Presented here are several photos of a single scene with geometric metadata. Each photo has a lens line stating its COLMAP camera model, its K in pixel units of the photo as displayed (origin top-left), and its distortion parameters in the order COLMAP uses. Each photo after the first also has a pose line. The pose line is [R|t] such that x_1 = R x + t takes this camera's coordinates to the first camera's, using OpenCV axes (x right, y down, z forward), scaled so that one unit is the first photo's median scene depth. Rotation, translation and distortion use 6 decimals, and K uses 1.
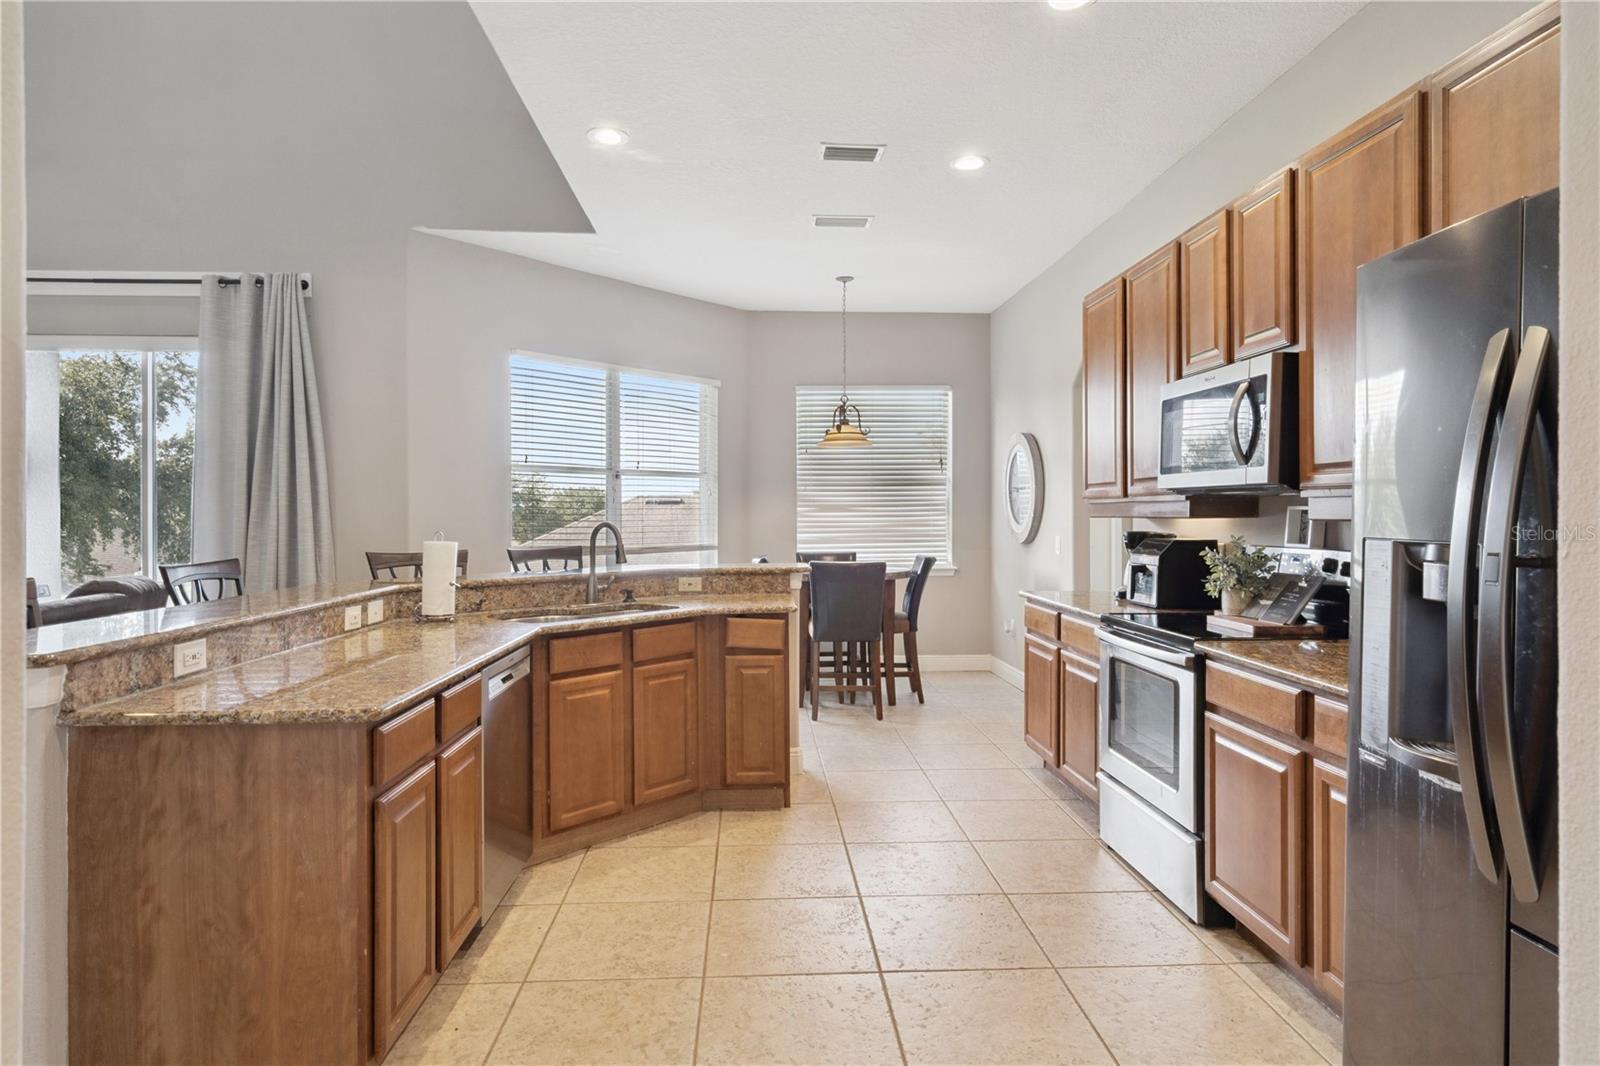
lens RADIAL K [[908.6, 0, 795.9], [0, 908.6, 519.8], [0, 0, 1]] dist [0.004455, 0.000091]
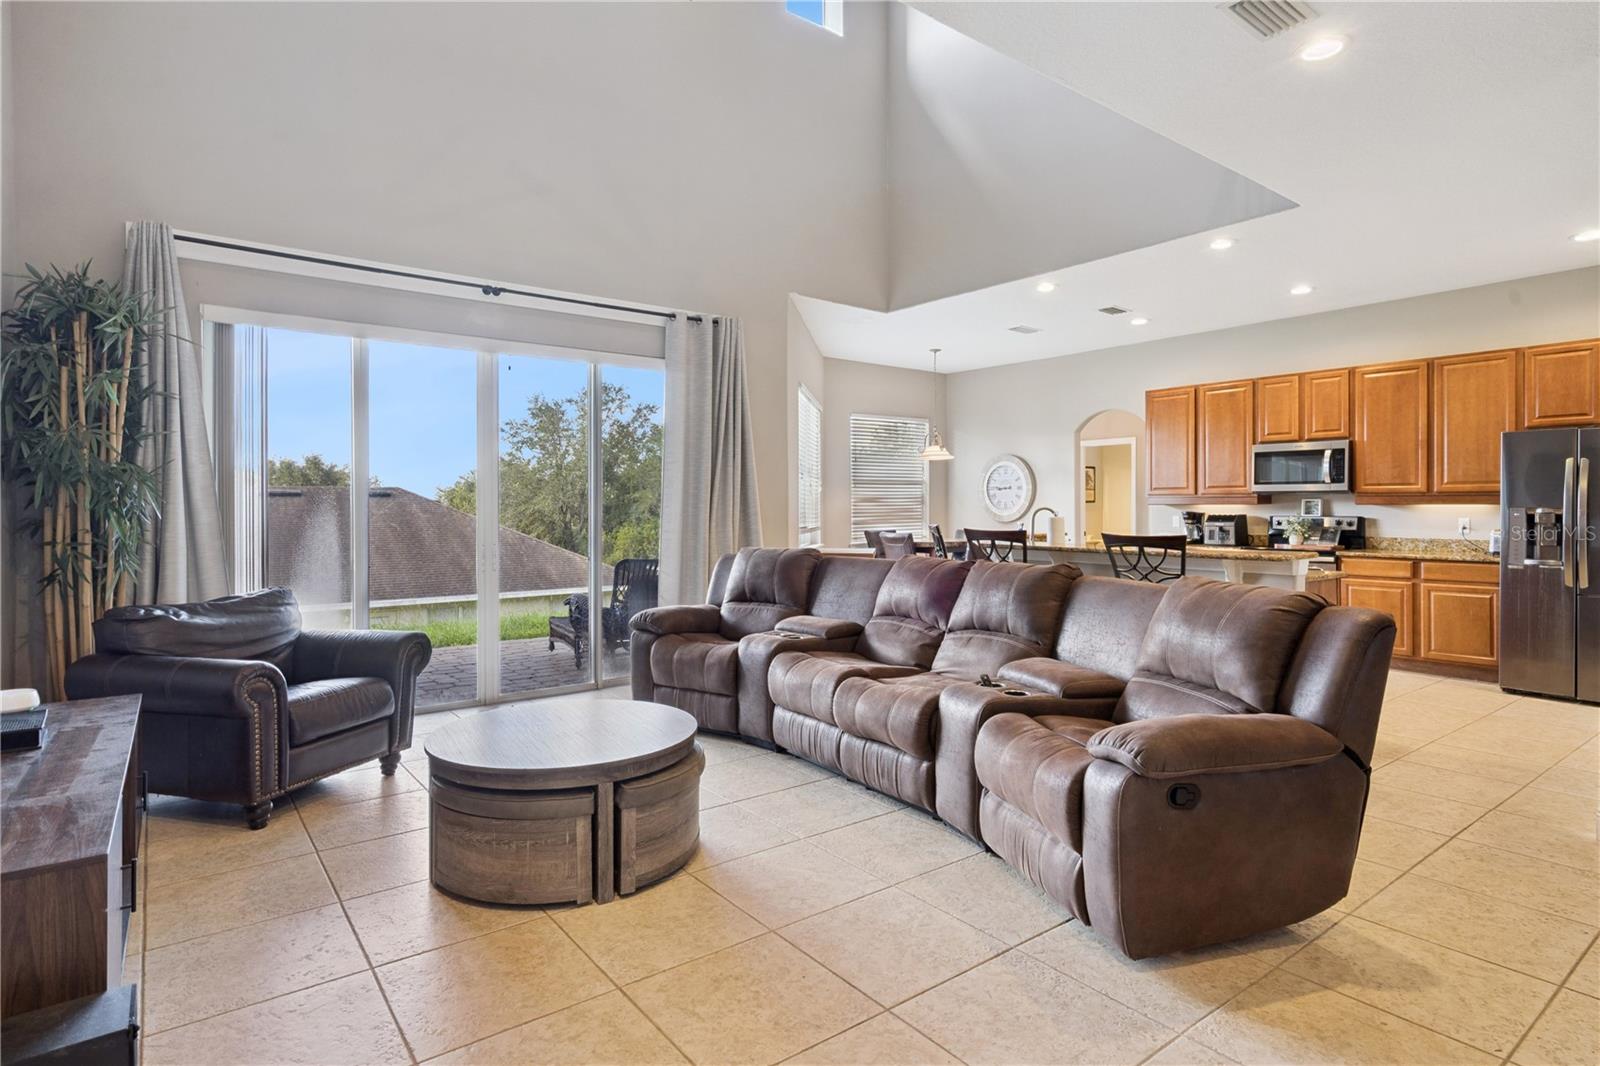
lens RADIAL K [[844.4, 0, 796.1], [0, 844.4, 513.0], [0, 0, 1]] dist [0.002330, -0.002178]
pose [[0.819961, -0.006116, 0.572387, -1.721415], [0.005735, 0.999981, 0.002470, 0.007675], [-0.572391, 0.001258, 0.819980, -0.064028]]
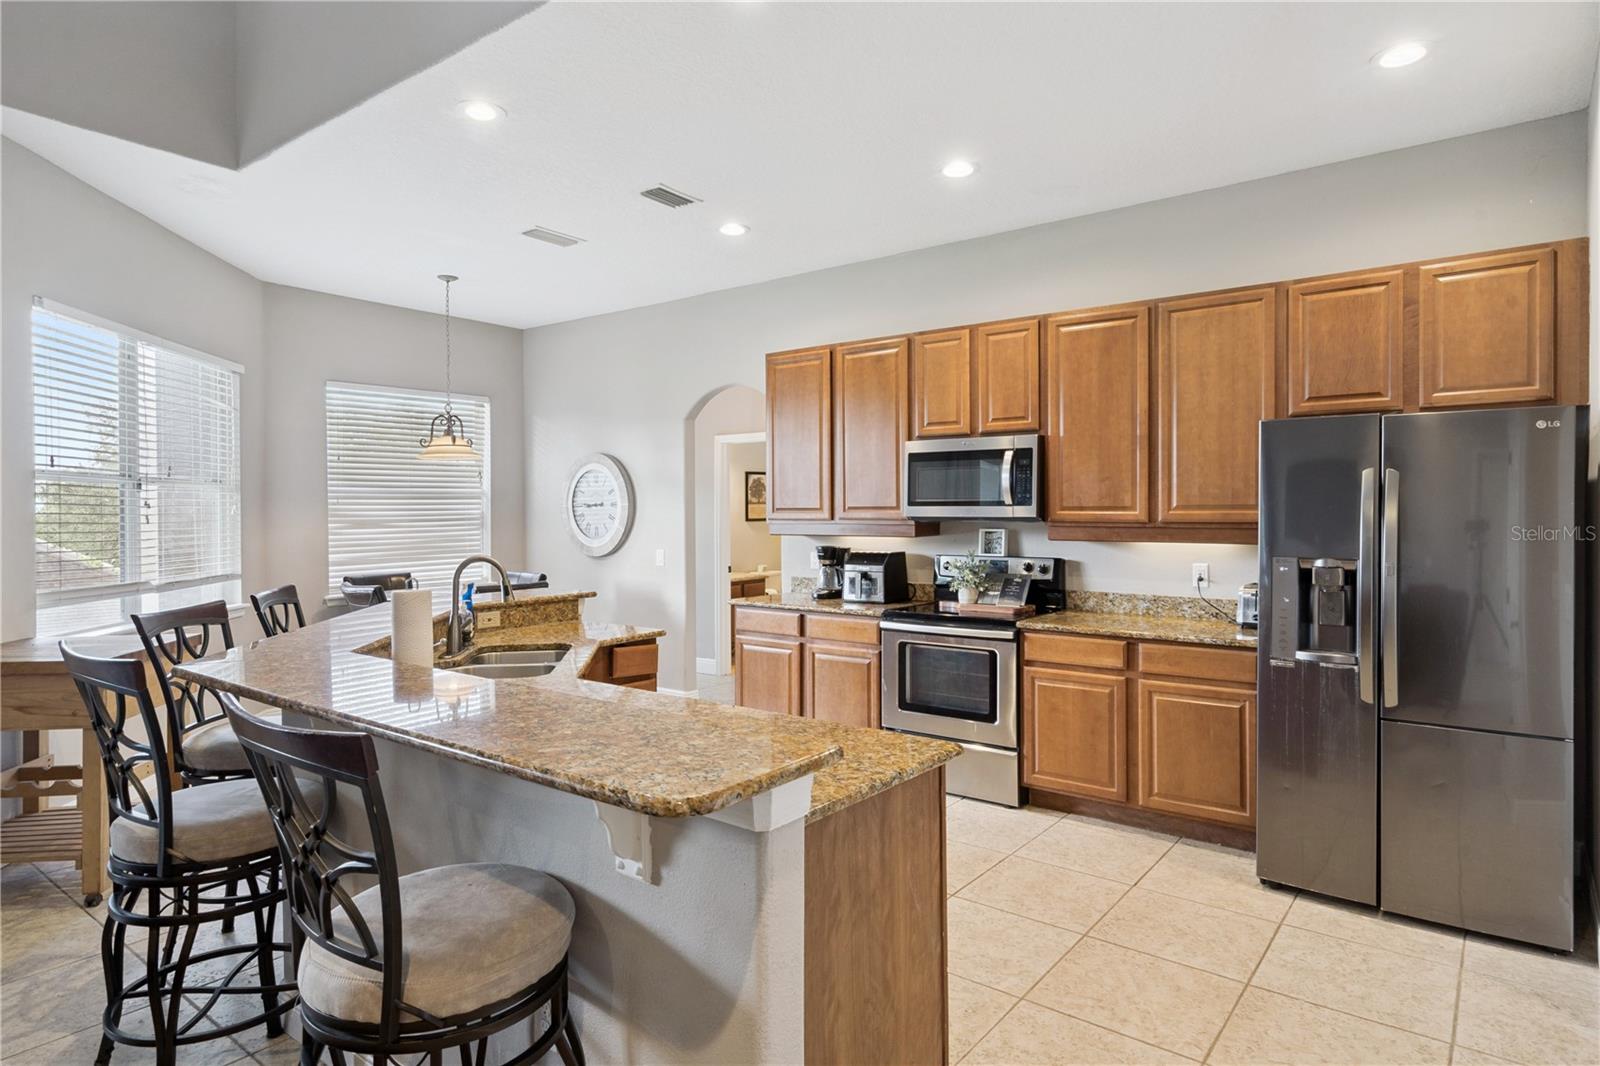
lens RADIAL K [[908.6, 0, 799.0], [0, 908.6, 522.7], [0, 0, 1]] dist [0.004455, 0.000091]
pose [[0.648608, -0.010662, 0.761048, -0.755287], [0.007633, 0.999943, 0.007504, -0.036560], [-0.761084, 0.000942, 0.648653, 0.230383]]
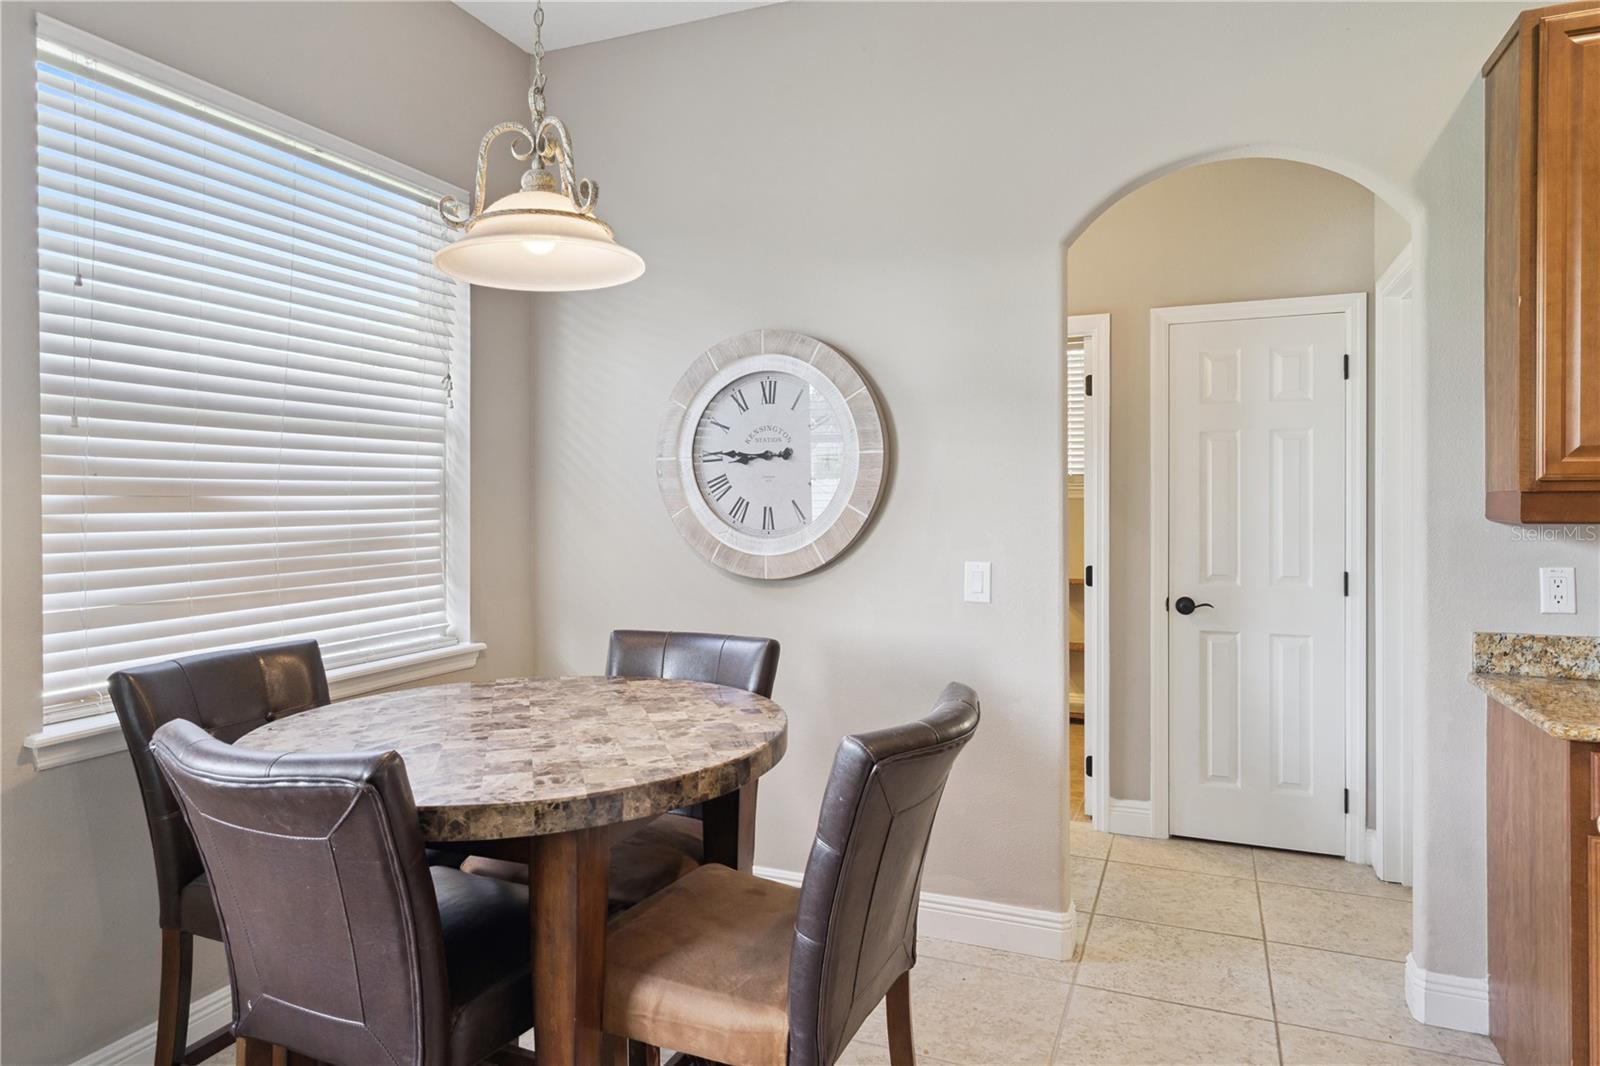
lens RADIAL K [[965.9, 0, 802.2], [0, 965.9, 500.9], [0, 0, 1]] dist [0.001889, 0.000466]
pose [[0.418575, 0.002468, 0.908179, -0.327495], [0.005463, 0.999971, -0.005235, -0.017779], [-0.908166, 0.007153, 0.418549, 1.443798]]
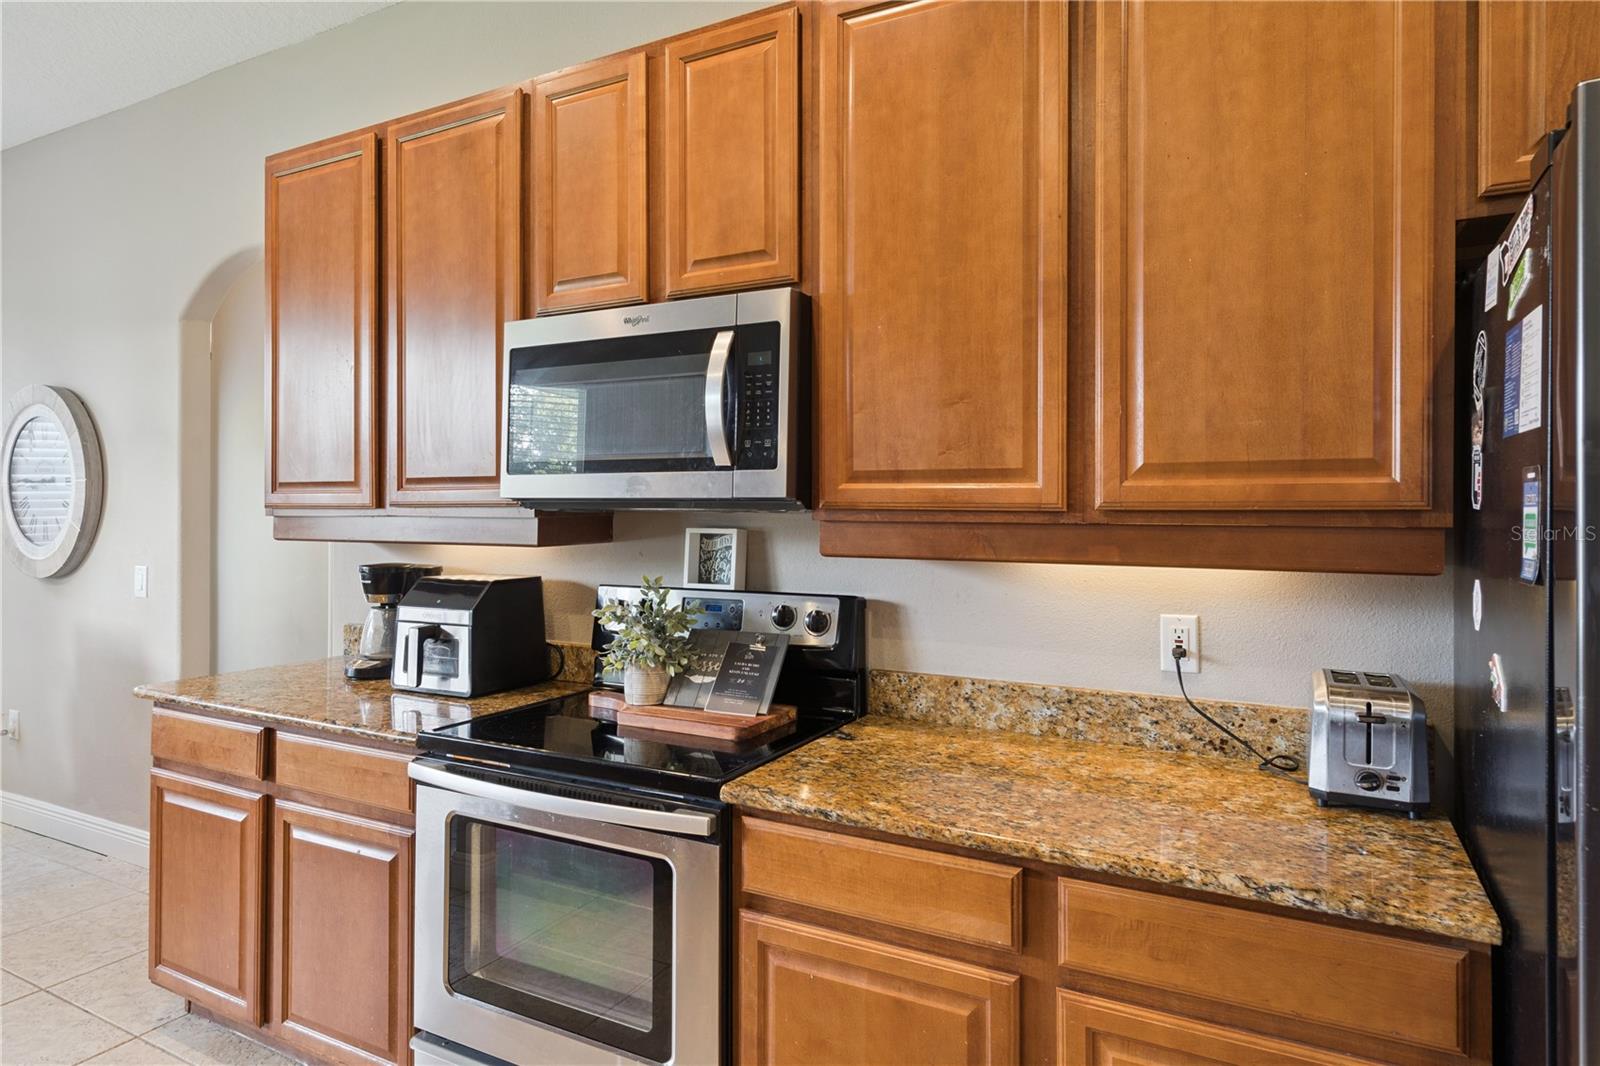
lens RADIAL K [[908.6, 0, 800.6], [0, 908.6, 510.8], [0, 0, 1]] dist [0.004455, 0.000091]
pose [[0.512123, 0.003354, 0.858905, -0.004241], [0.002272, 0.999984, -0.005260, -0.022779], [-0.858909, 0.004645, 0.512107, 0.537928]]
